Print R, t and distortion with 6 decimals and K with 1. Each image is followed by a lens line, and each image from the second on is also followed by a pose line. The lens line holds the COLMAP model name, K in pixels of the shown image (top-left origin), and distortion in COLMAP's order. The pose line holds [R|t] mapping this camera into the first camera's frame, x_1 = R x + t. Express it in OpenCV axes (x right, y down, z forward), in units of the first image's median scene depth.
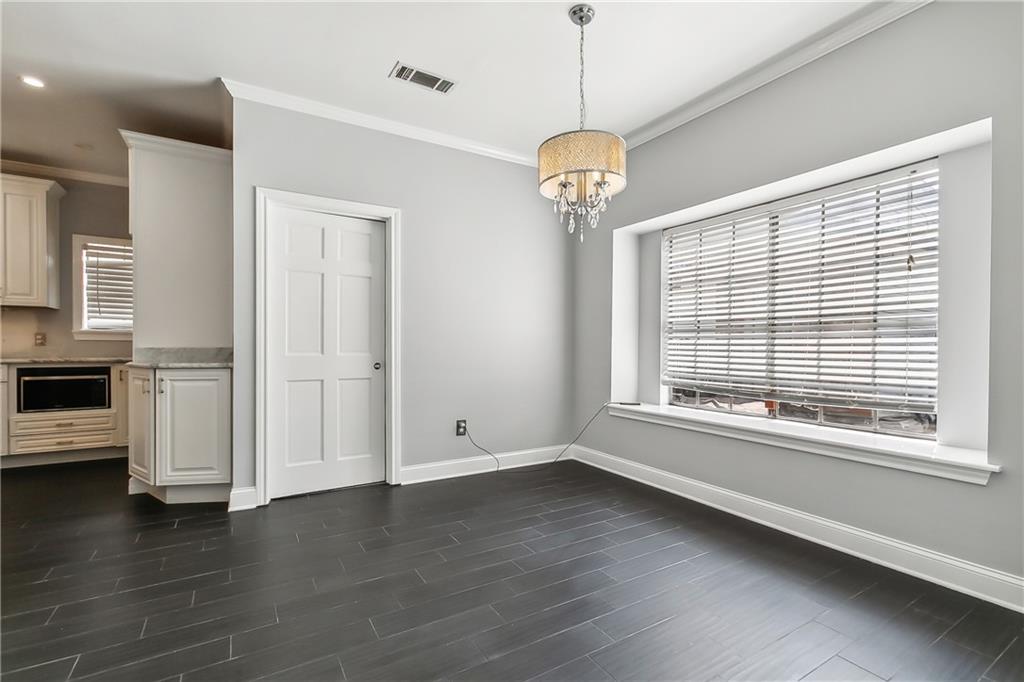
lens RADIAL K [[465.8, 0, 511.6], [0, 465.8, 346.0], [0, 0, 1]] dist [-0.000318, 0.000624]
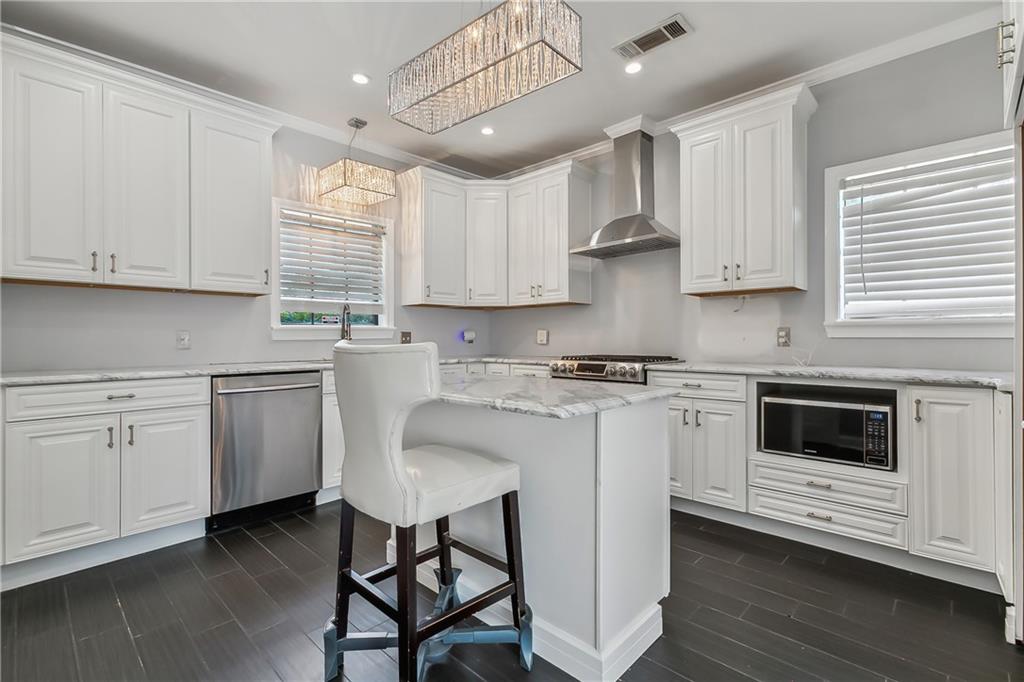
lens RADIAL K [[460.2, 0, 525.7], [0, 460.2, 343.1], [0, 0, 1]] dist [-0.002999, 0.000161]
pose [[0.293196, 0.012140, -0.955975, -0.472592], [0.000884, 0.999916, 0.012969, -0.013994], [0.956052, -0.004648, 0.293160, 0.438155]]
